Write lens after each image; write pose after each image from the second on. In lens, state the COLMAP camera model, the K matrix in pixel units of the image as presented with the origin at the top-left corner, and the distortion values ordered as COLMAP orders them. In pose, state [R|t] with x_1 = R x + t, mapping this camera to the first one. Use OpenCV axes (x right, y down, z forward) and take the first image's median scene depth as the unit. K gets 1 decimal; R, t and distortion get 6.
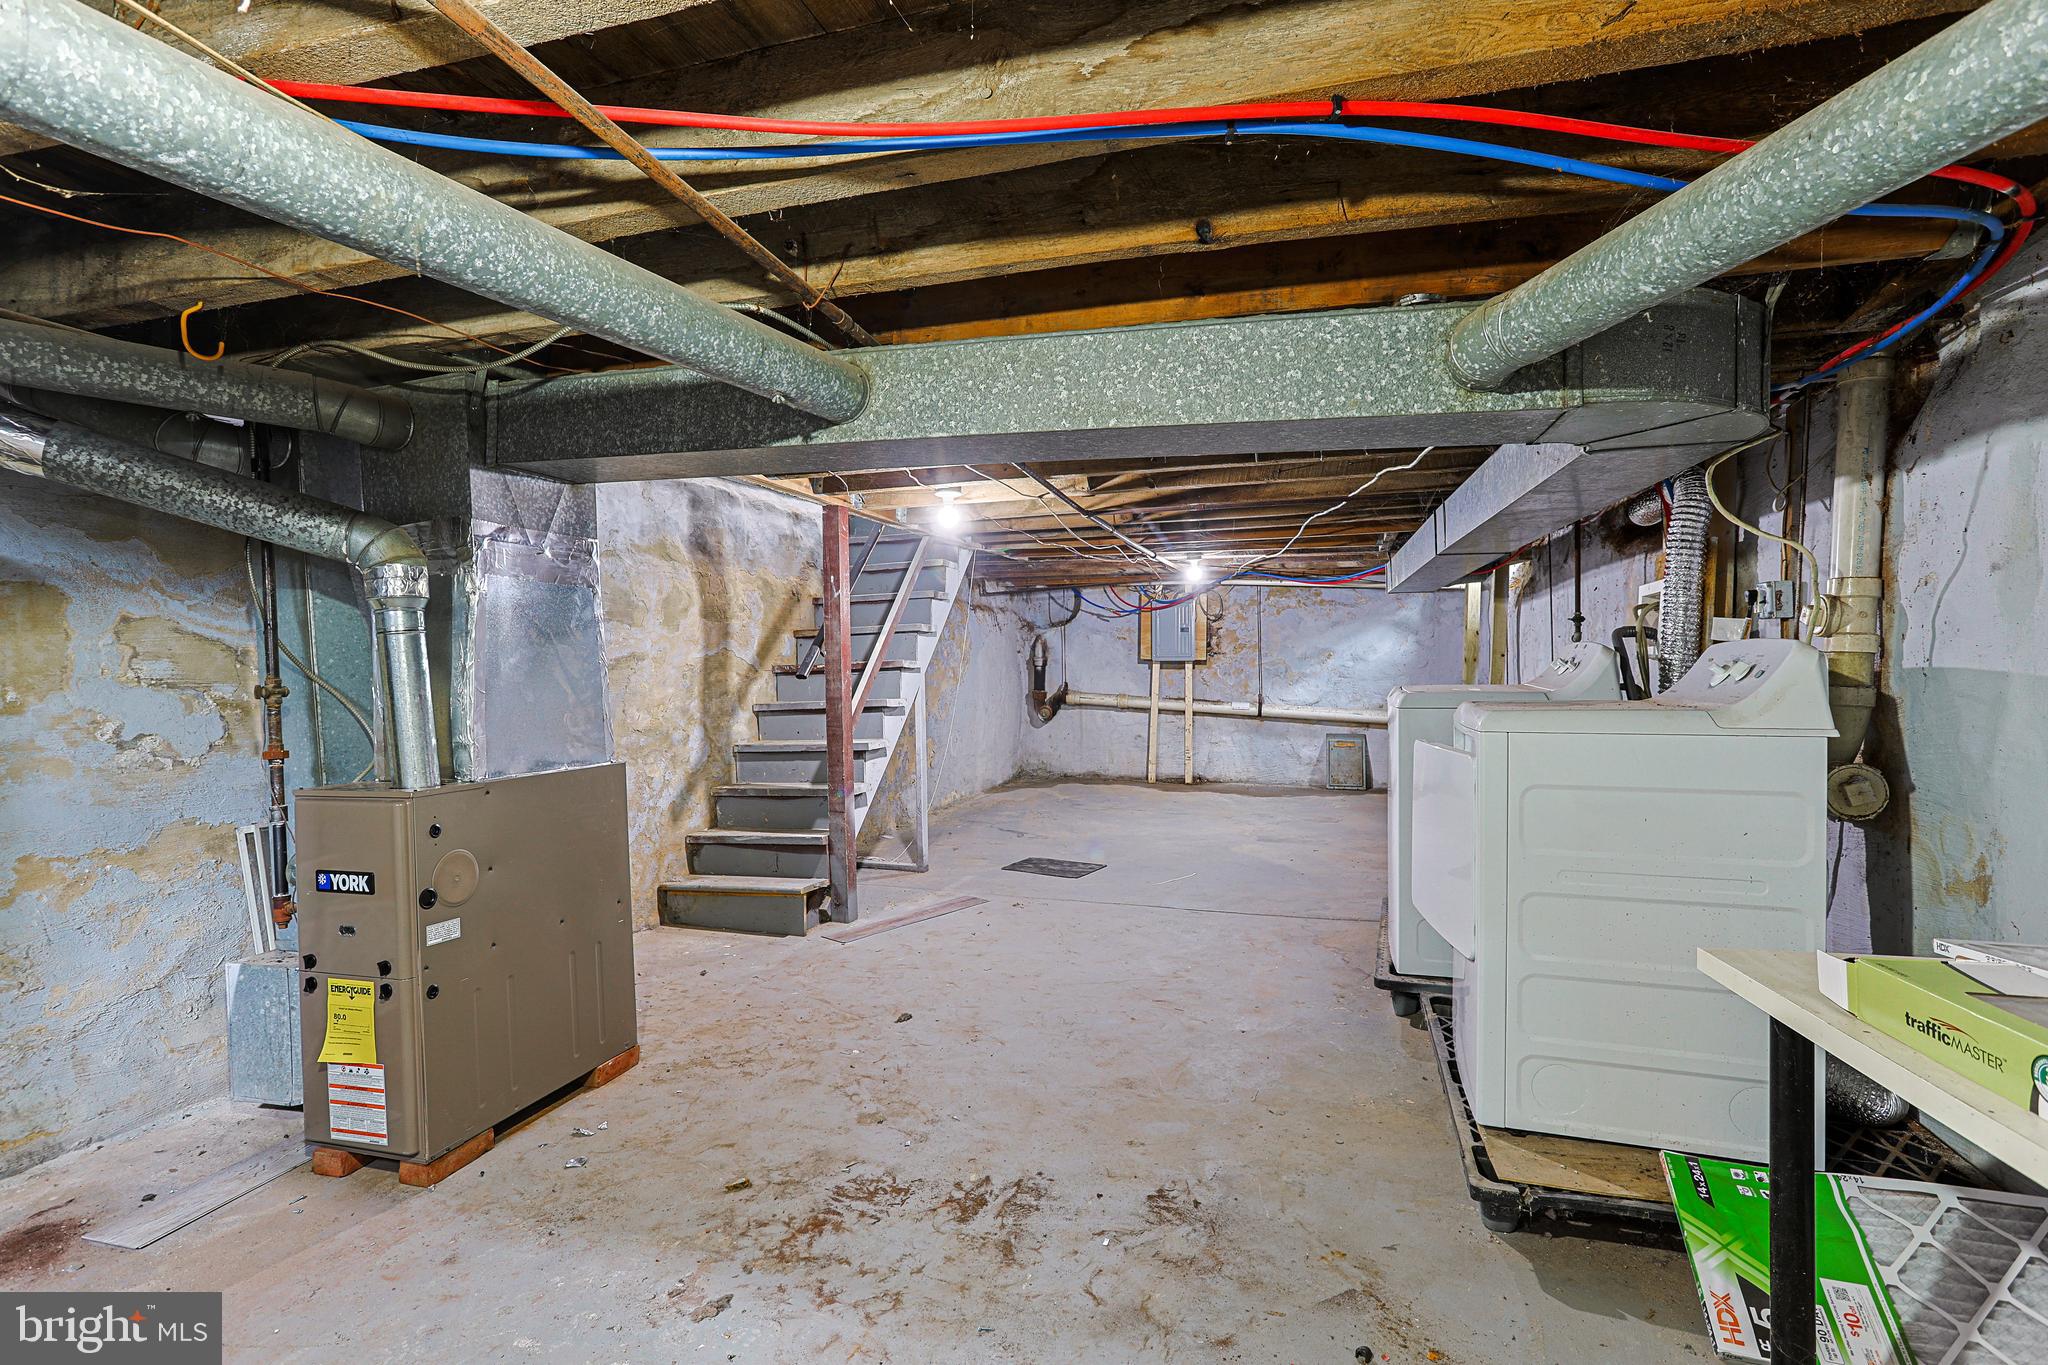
lens RADIAL K [[987.9, 0, 1015.5], [0, 987.9, 675.2], [0, 0, 1]] dist [-0.075720, 0.033095]
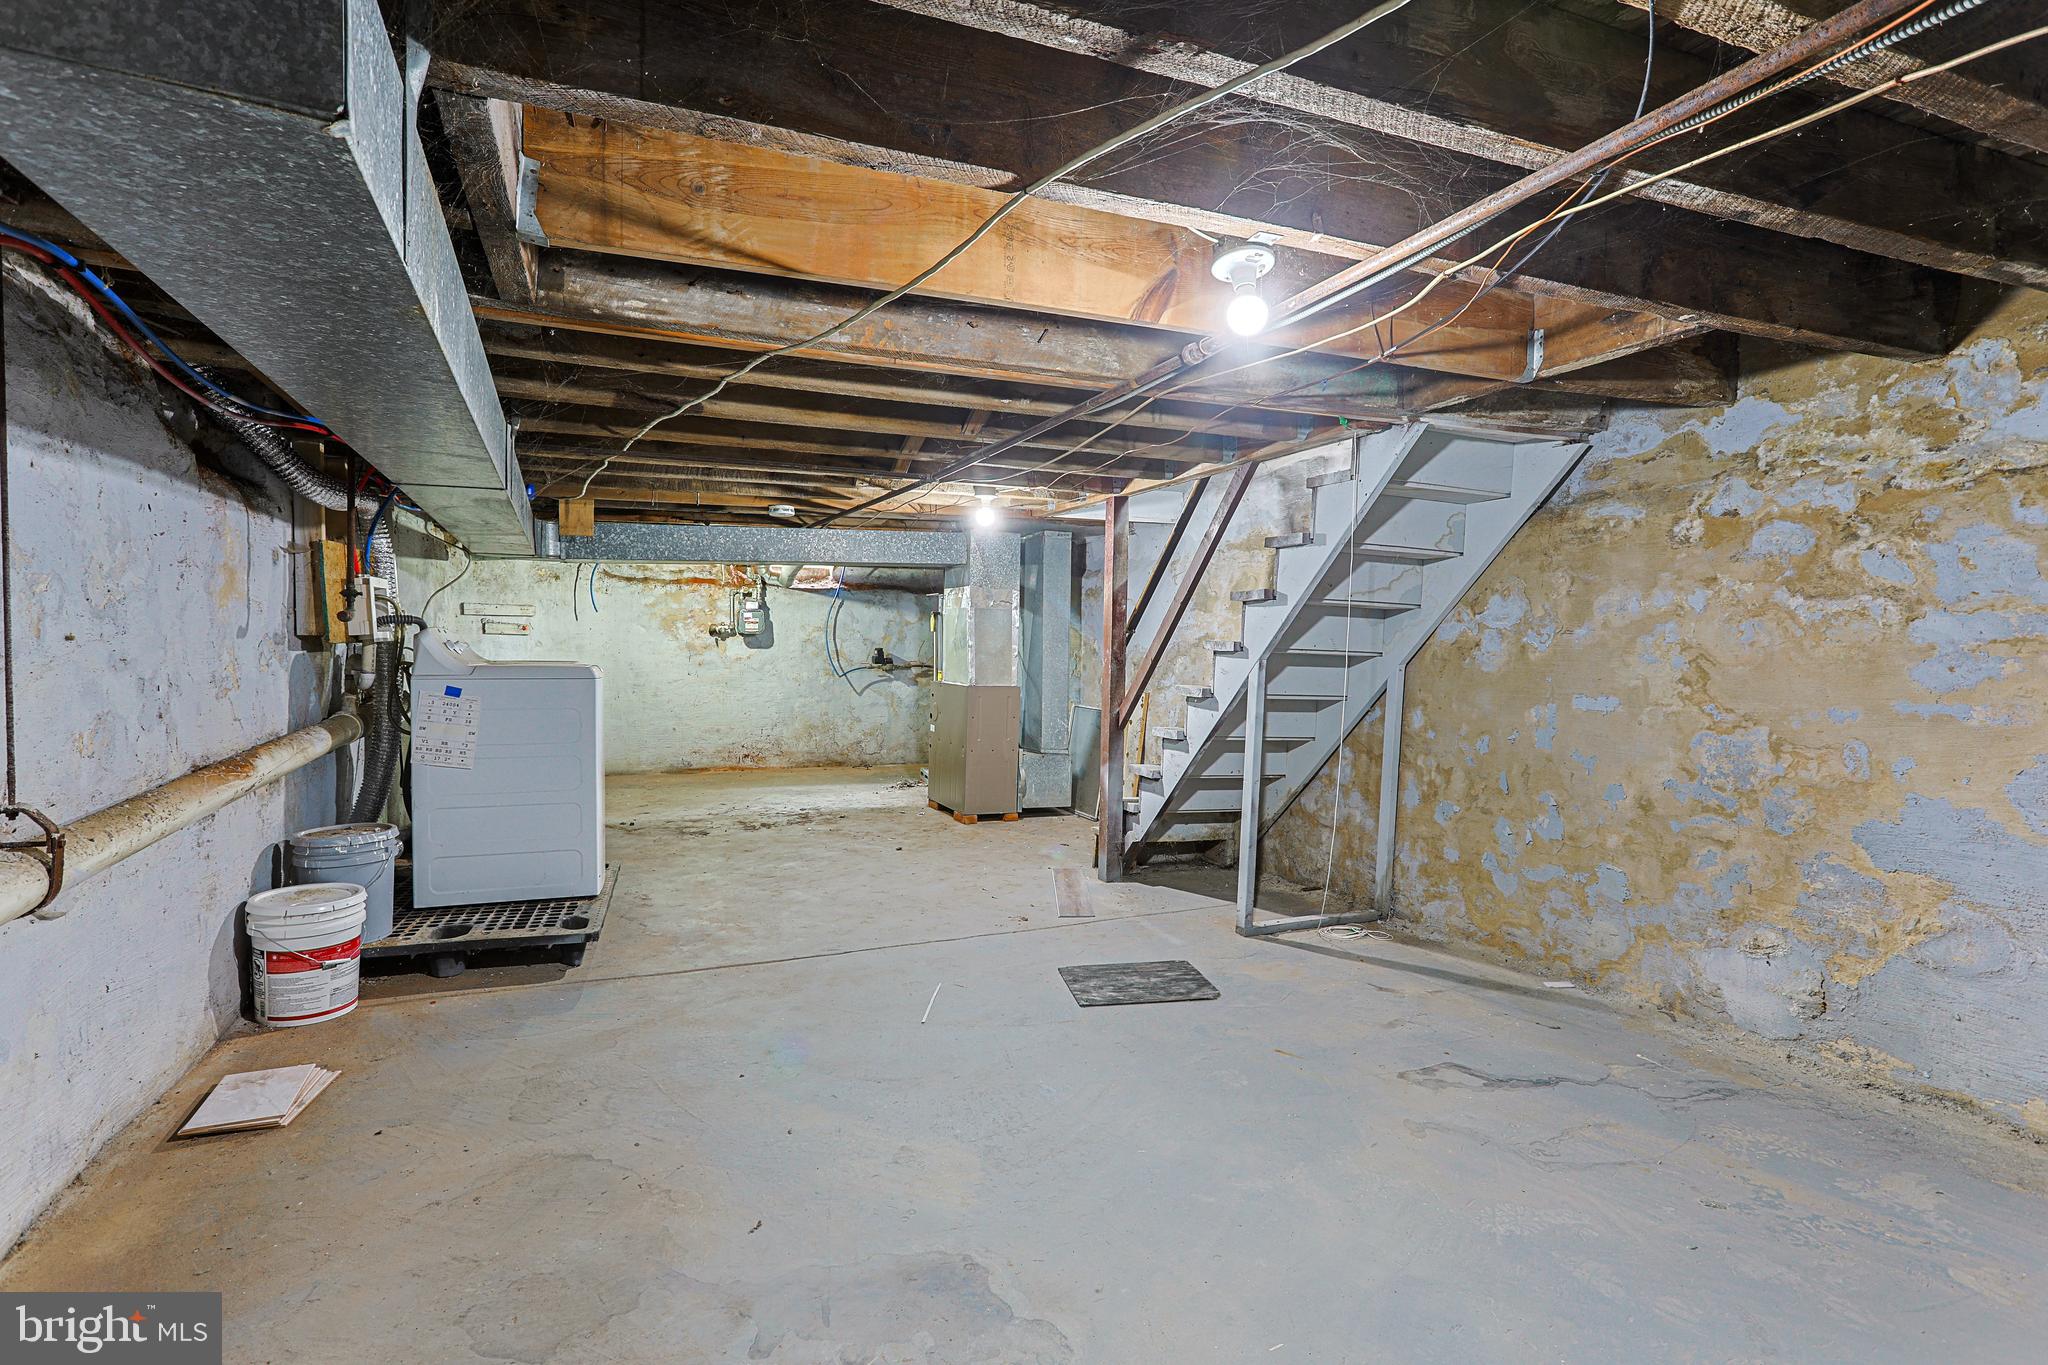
lens RADIAL K [[987.9, 0, 1015.5], [0, 987.9, 675.2], [0, 0, 1]] dist [-0.075720, 0.033095]
pose [[-0.765601, 0.023397, -0.642890, 0.647009], [-0.005880, 0.999042, 0.043361, -0.024104], [0.643289, 0.036978, -0.764730, 1.896564]]
